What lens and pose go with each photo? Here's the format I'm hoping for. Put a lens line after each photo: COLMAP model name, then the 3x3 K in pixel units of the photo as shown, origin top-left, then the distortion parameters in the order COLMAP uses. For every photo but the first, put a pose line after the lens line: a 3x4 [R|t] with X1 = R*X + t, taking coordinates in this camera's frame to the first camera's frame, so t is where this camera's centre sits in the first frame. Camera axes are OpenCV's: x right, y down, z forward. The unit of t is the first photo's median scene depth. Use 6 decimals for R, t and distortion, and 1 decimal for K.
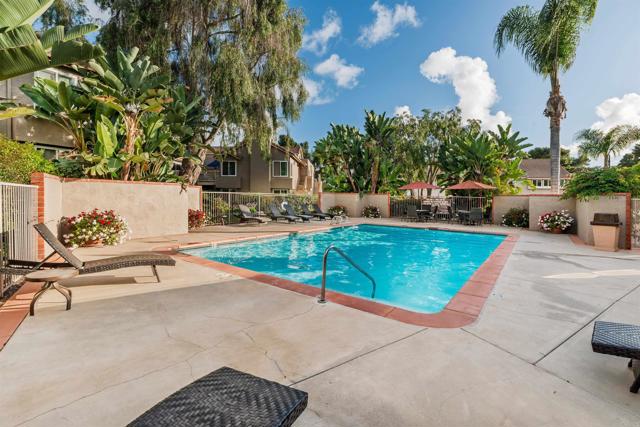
lens RADIAL K [[284.7, 0, 321.3], [0, 284.7, 190.6], [0, 0, 1]] dist [0.009692, -0.000149]
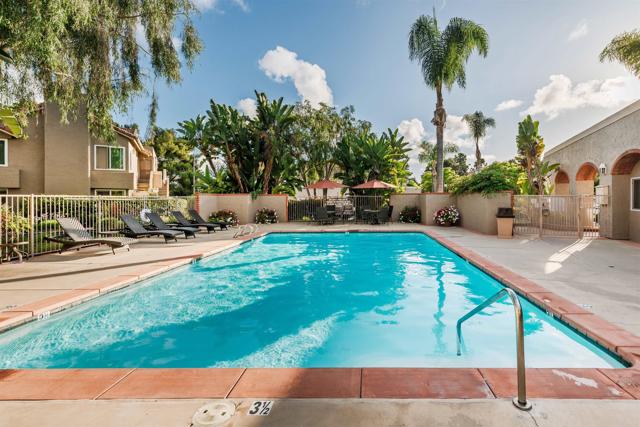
lens RADIAL K [[284.7, 0, 321.3], [0, 284.7, 190.6], [0, 0, 1]] dist [0.009692, -0.000149]
pose [[0.808292, -0.002704, 0.588775, -0.188248], [0.006001, 0.999975, -0.003645, 0.004673], [-0.588751, 0.006479, 0.808289, 0.259991]]
